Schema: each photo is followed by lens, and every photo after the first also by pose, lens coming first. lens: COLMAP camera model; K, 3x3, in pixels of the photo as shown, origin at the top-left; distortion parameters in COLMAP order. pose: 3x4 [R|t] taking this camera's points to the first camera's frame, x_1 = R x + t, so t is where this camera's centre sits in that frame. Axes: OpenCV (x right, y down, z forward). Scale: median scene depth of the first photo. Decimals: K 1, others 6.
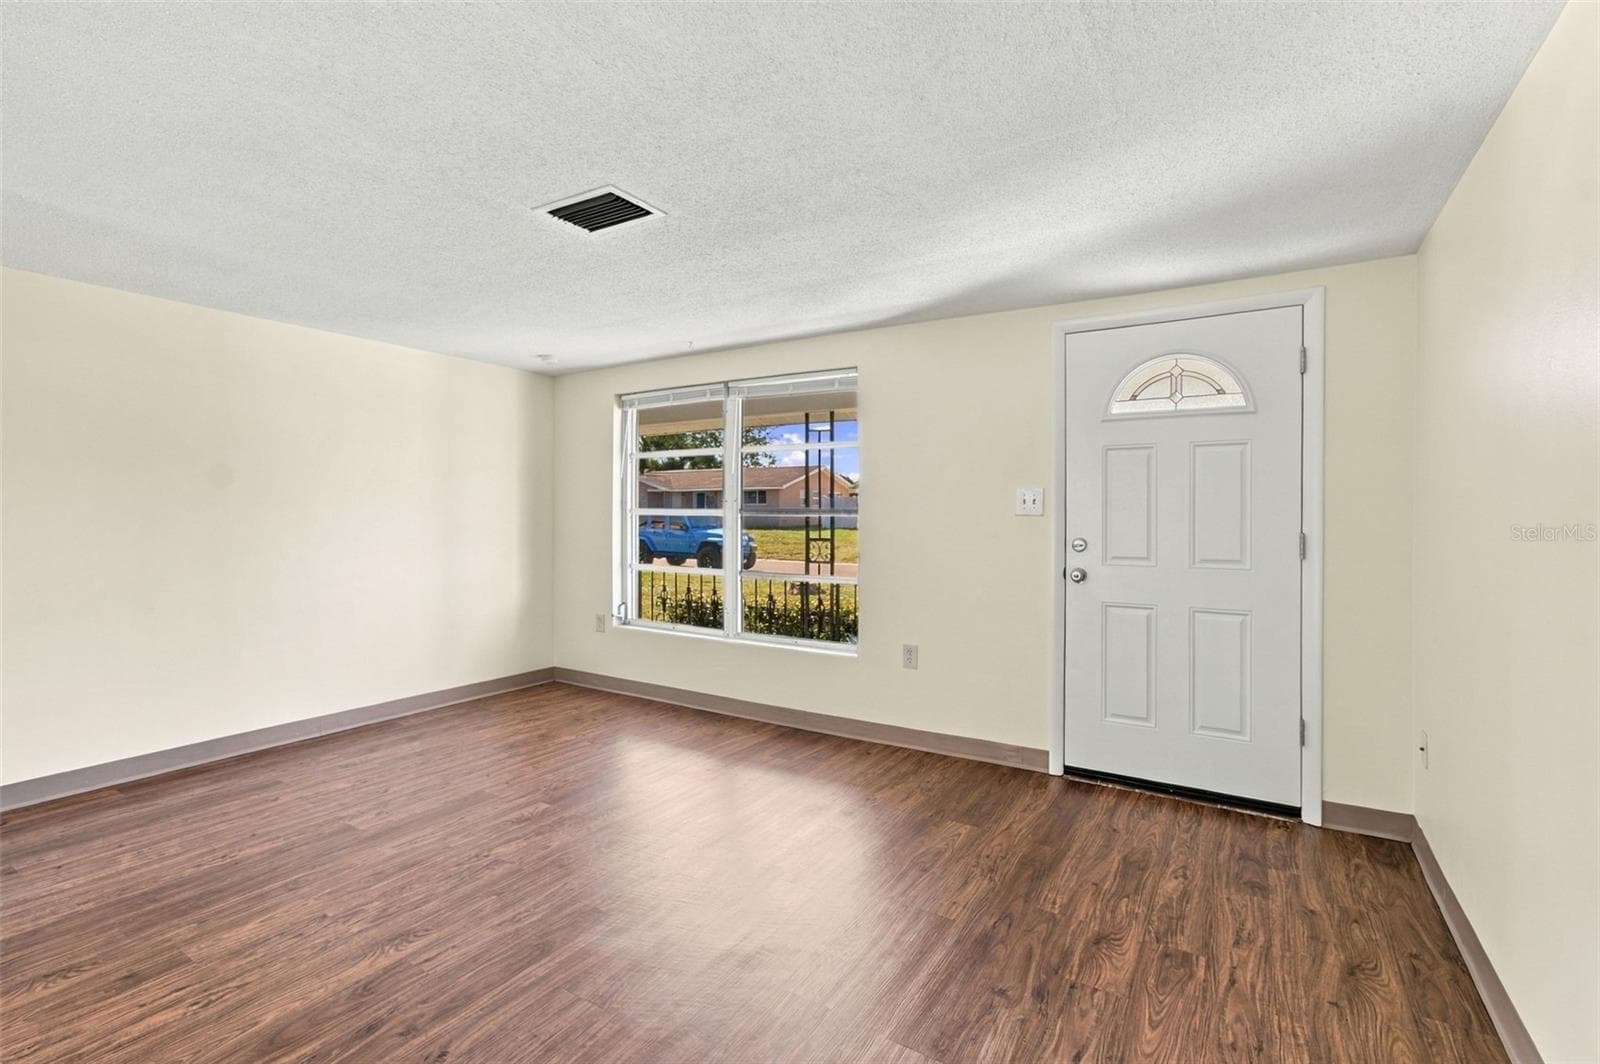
lens RADIAL K [[721.5, 0, 802.4], [0, 721.5, 523.8], [0, 0, 1]] dist [-0.005244, 0.005723]
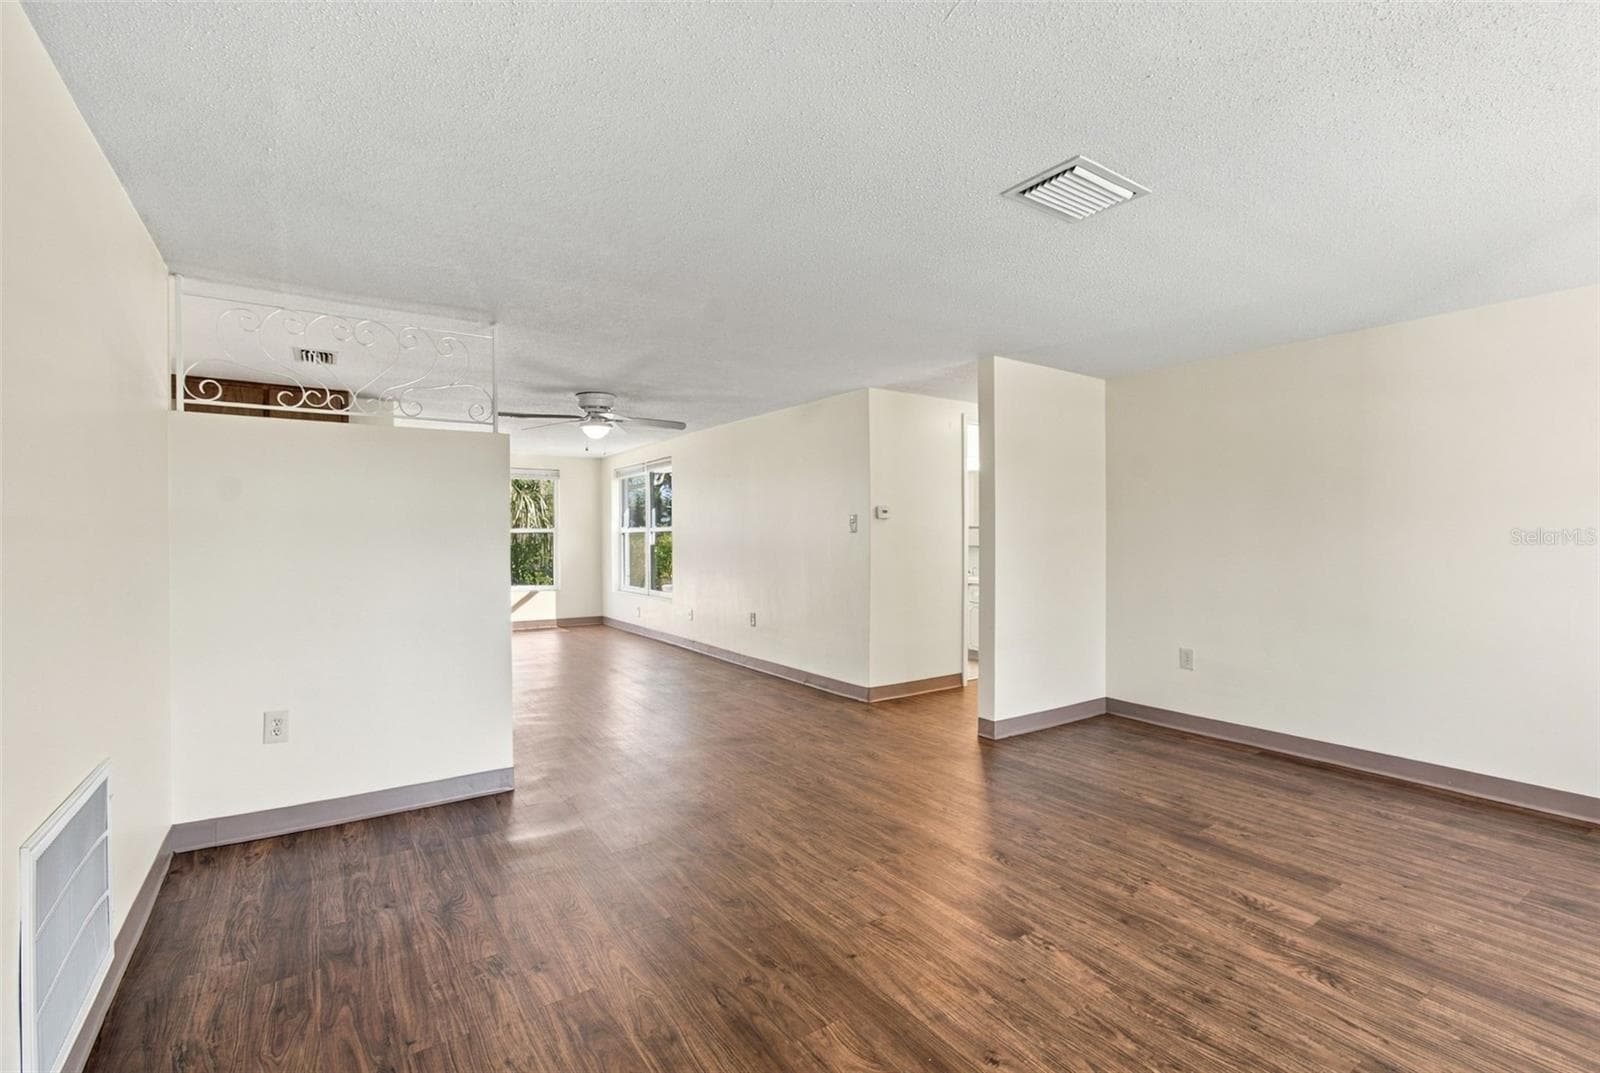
lens RADIAL K [[721.5, 0, 803.5], [0, 721.5, 535.4], [0, 0, 1]] dist [-0.005244, 0.005723]
pose [[-0.406564, 0.002195, -0.913619, 0.554920], [-0.010383, 0.999921, 0.007023, -0.006427], [0.913563, 0.012342, -0.406510, 0.854287]]
